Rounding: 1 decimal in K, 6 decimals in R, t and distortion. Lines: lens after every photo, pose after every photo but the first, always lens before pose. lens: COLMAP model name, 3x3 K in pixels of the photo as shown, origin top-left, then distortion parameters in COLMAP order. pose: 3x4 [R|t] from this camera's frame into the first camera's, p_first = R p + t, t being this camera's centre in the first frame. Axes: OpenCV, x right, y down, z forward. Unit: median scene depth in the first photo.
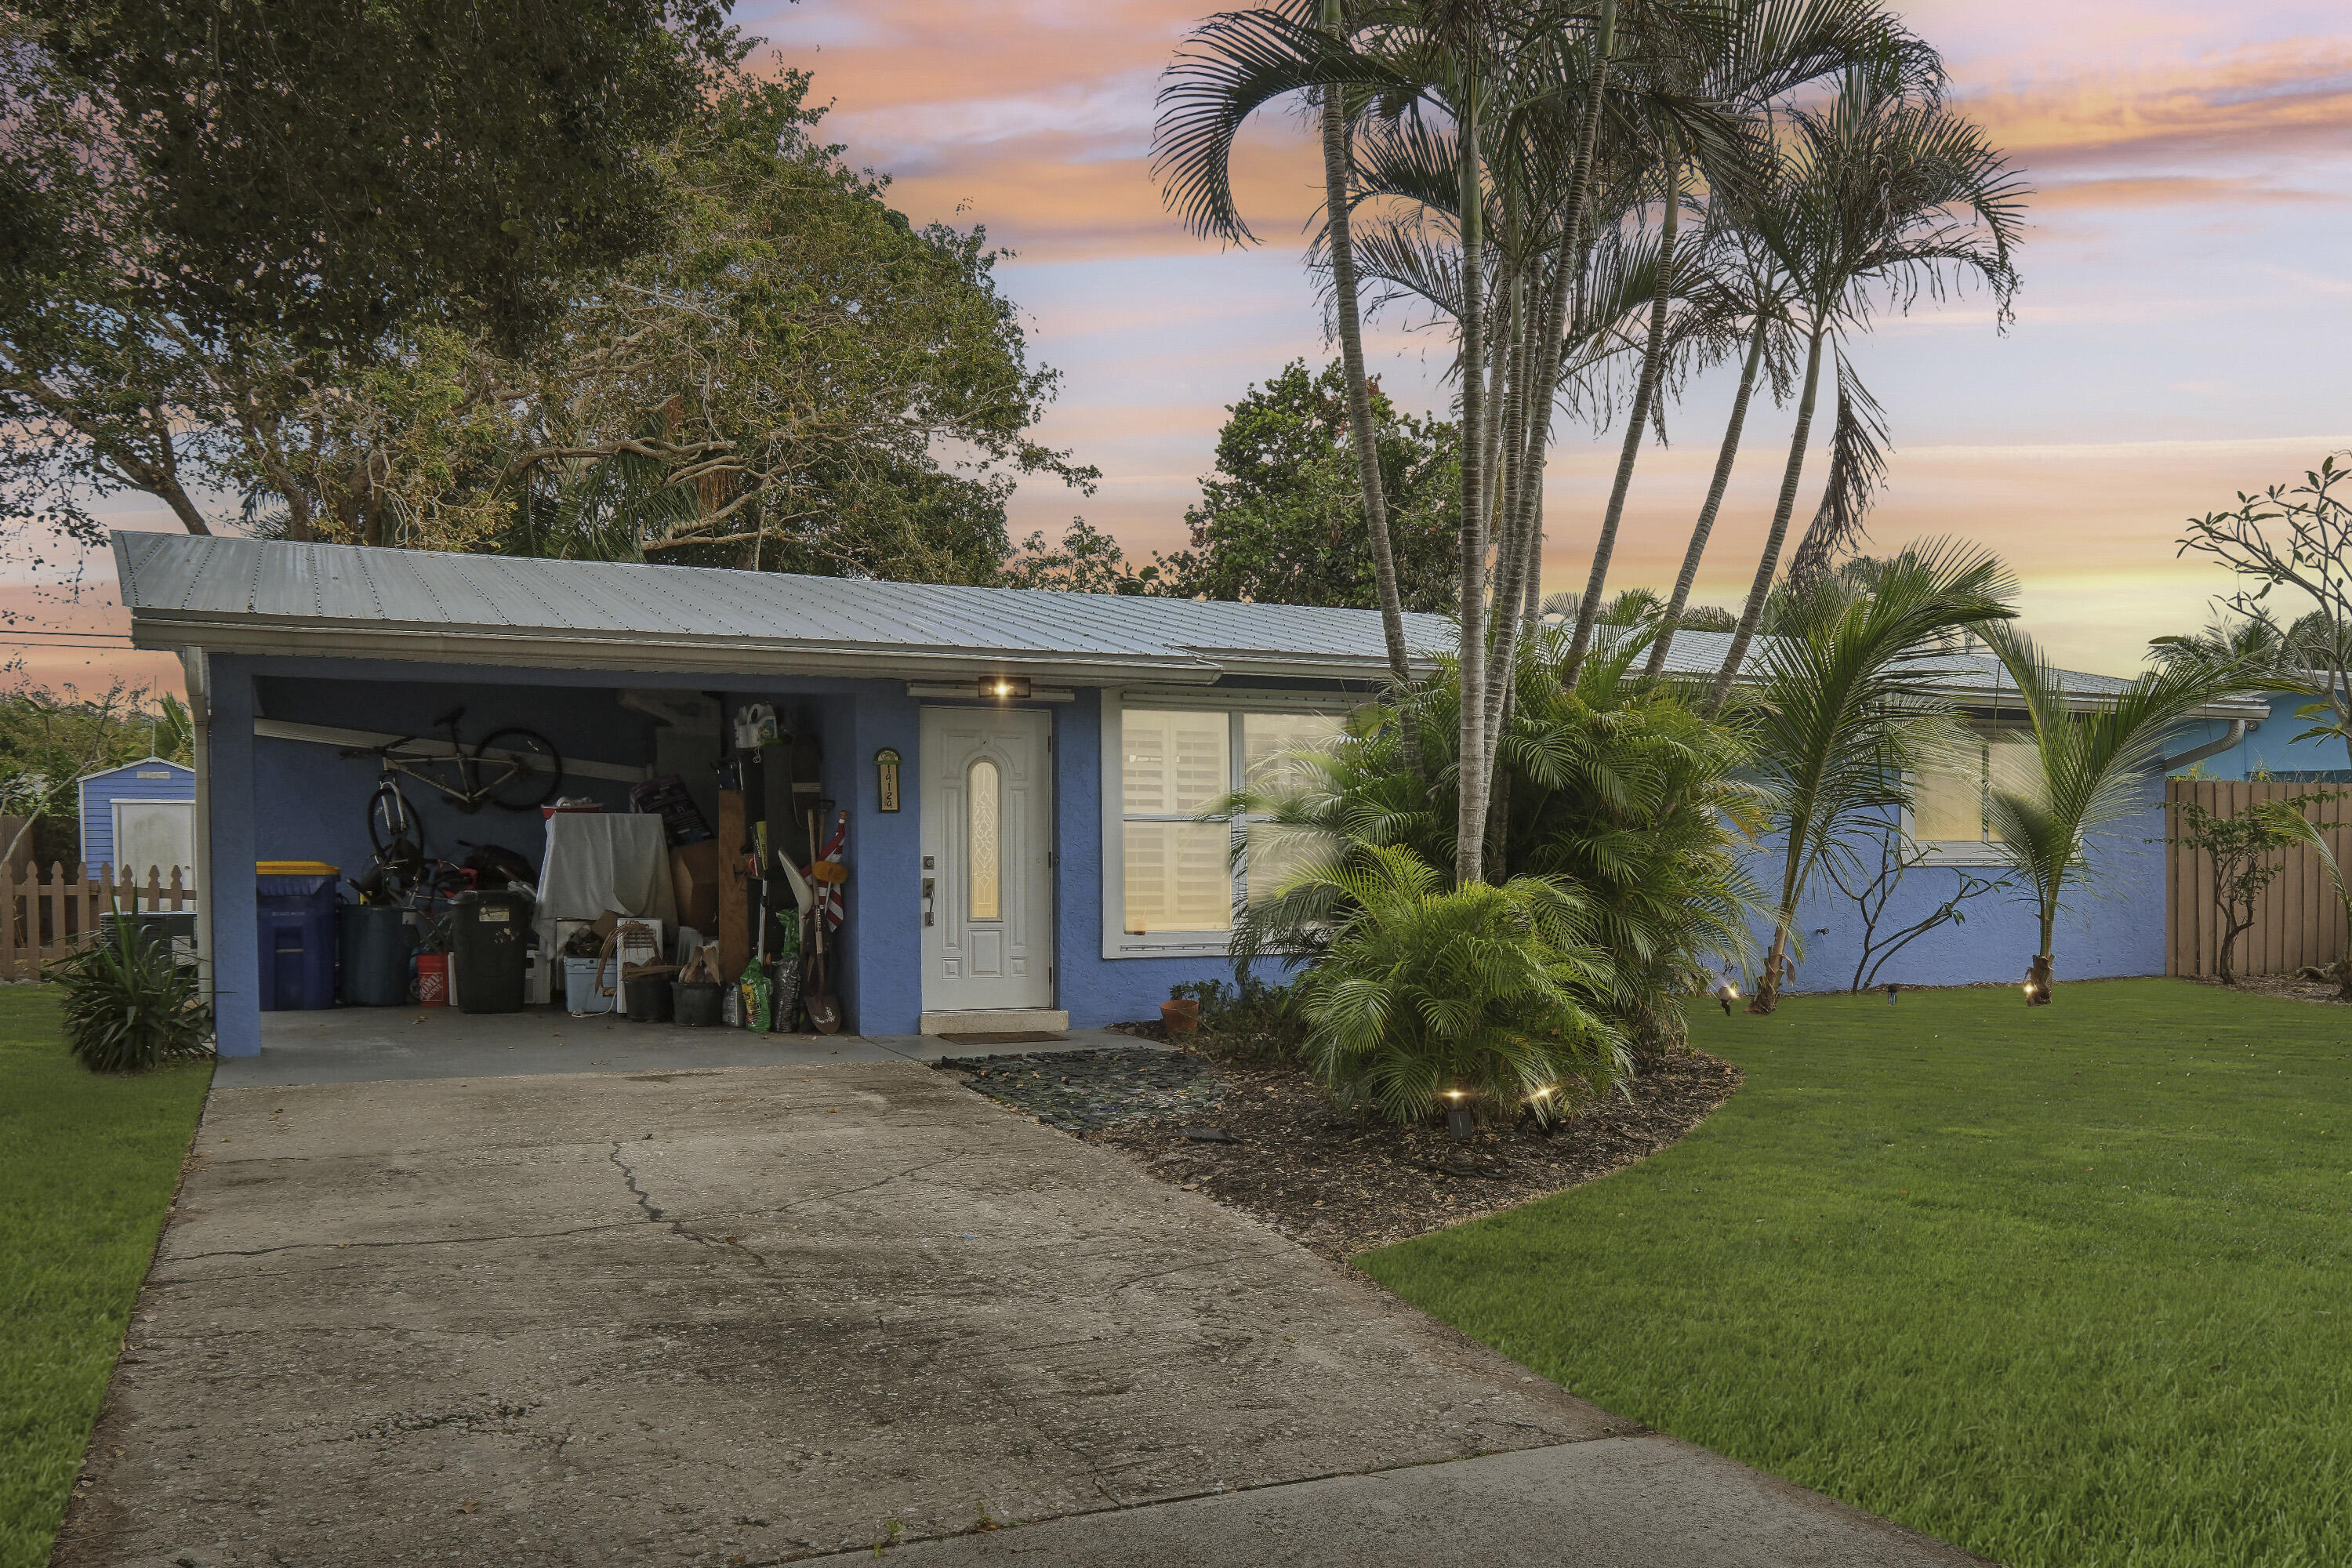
lens RADIAL K [[1836.7, 0, 1167.4], [0, 1836.7, 881.8], [0, 0, 1]] dist [0.013741, 0.000487]
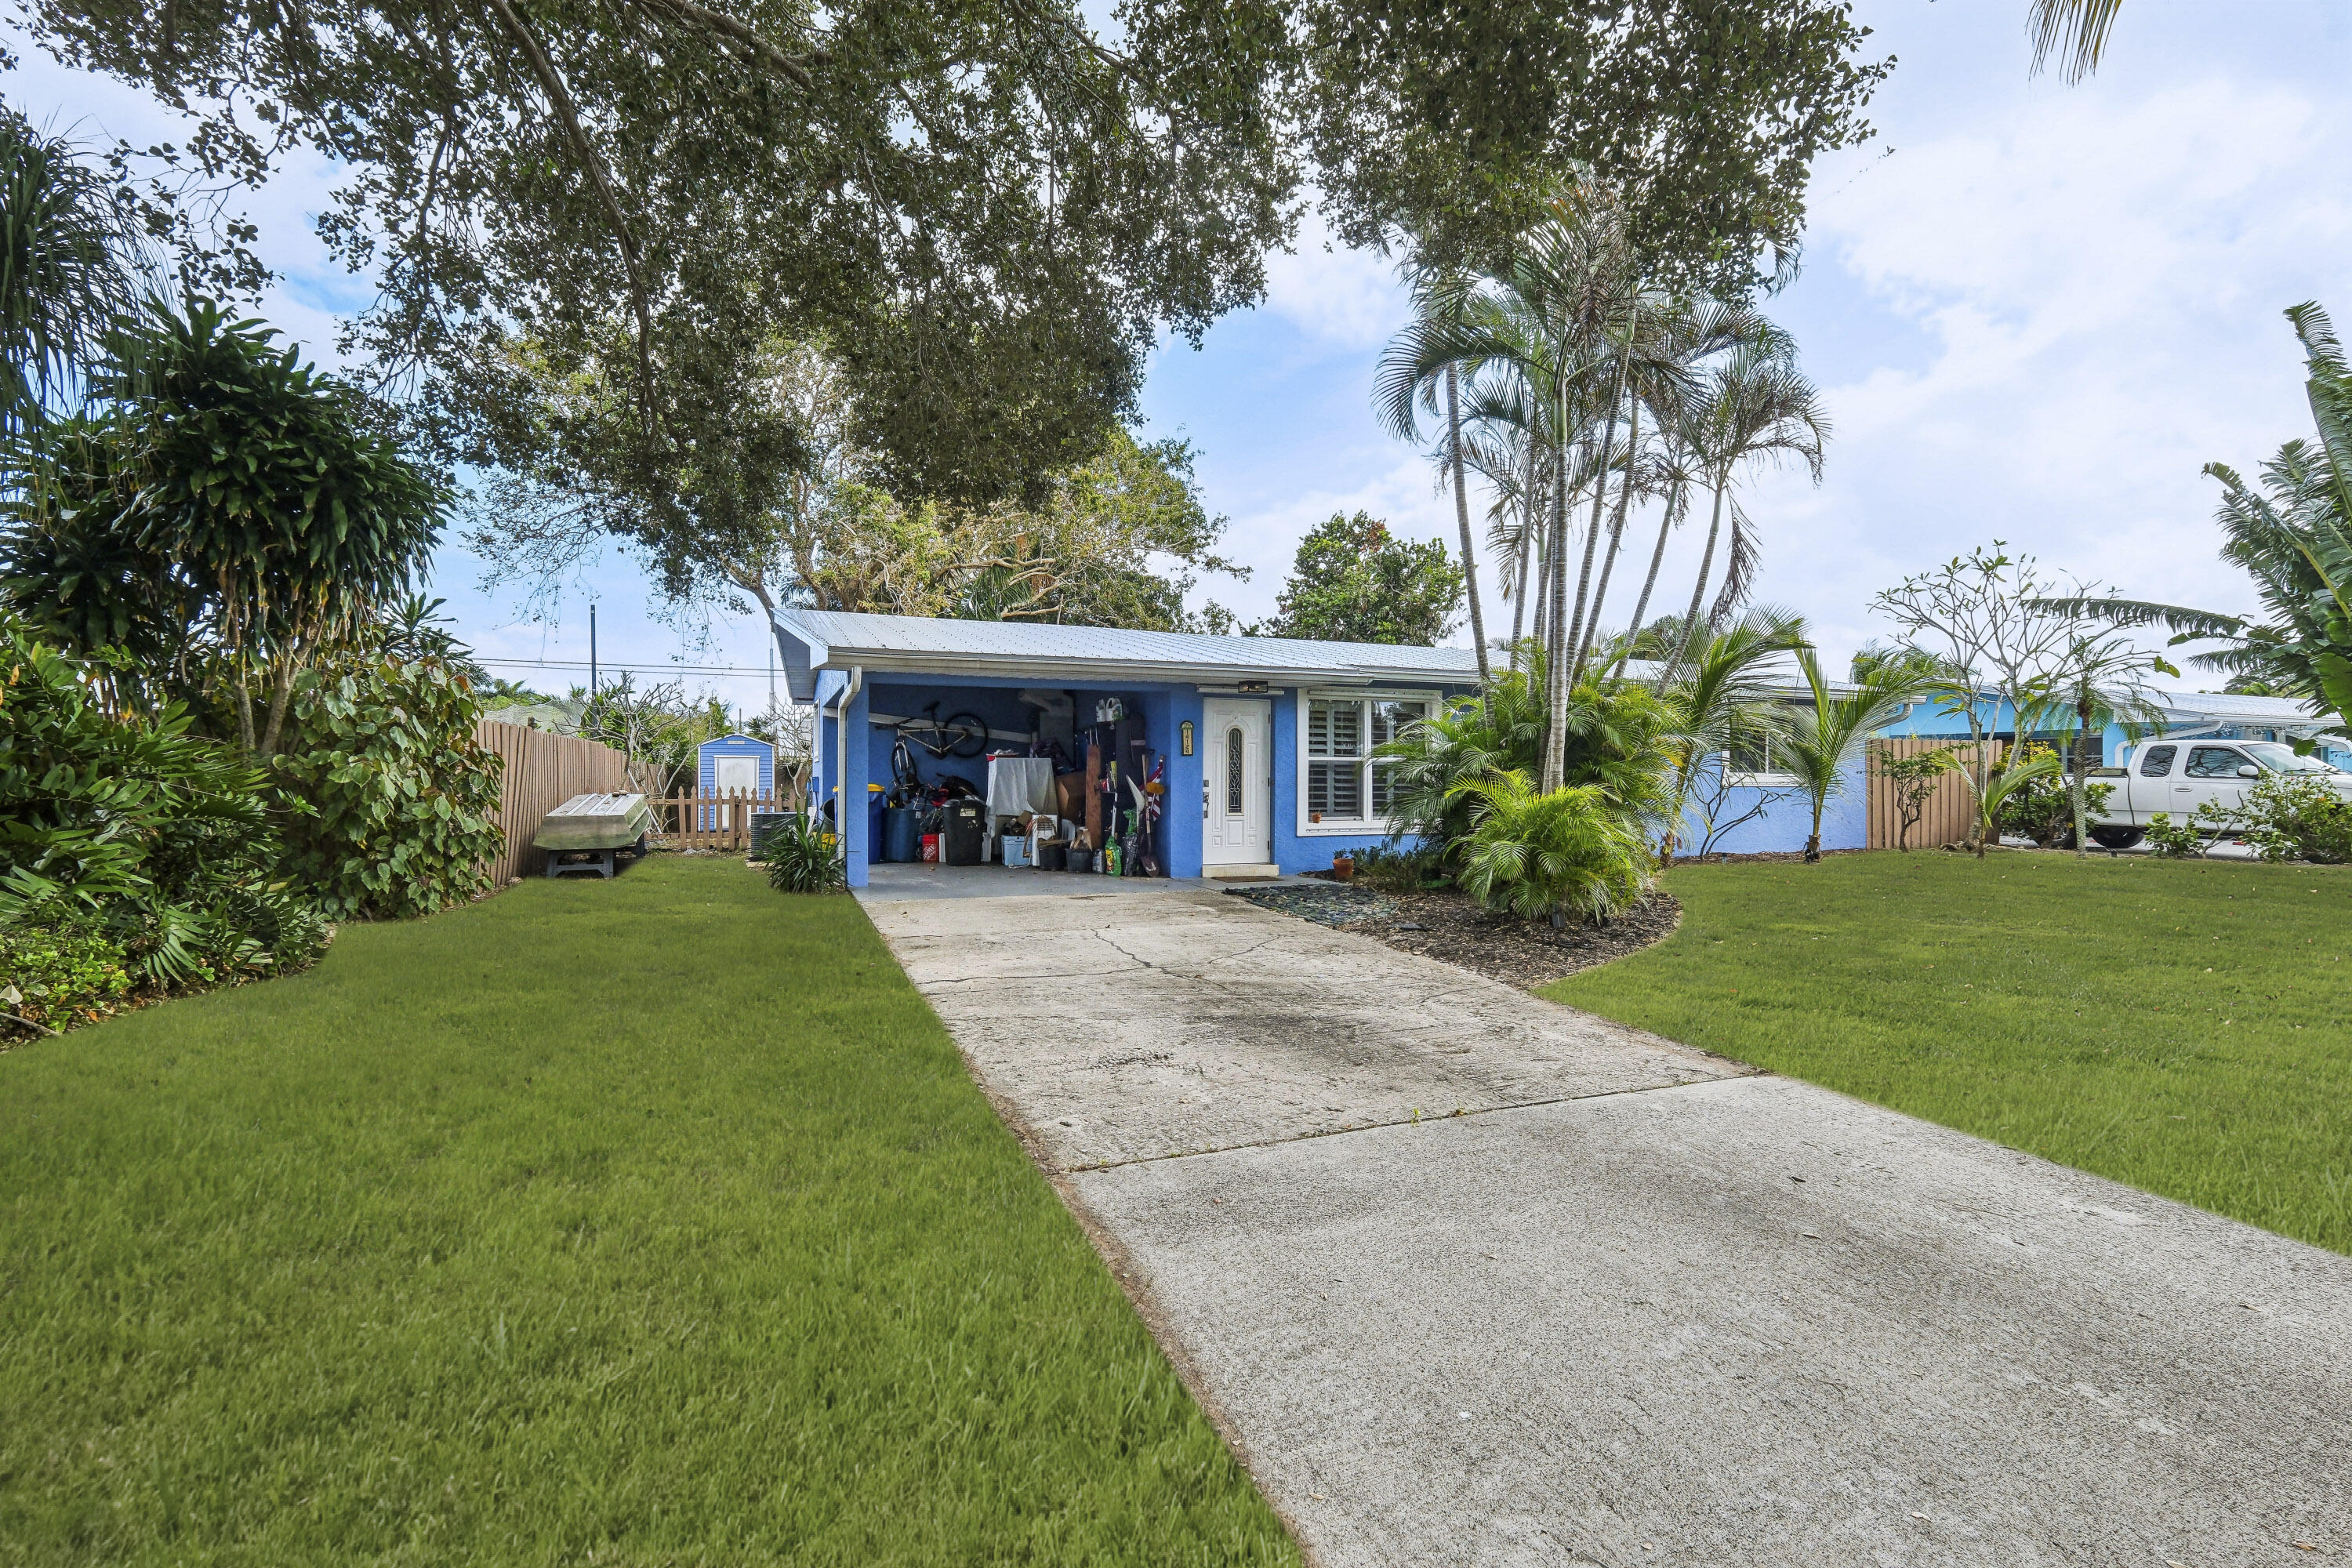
lens RADIAL K [[1030.1, 0, 1176.8], [0, 1030.1, 780.8], [0, 0, 1]] dist [0.002103, -0.000563]
pose [[0.999221, -0.003377, -0.039321, -0.120433], [0.002449, 0.999718, -0.023622, 0.011412], [0.039390, 0.023507, 0.998947, -0.027240]]
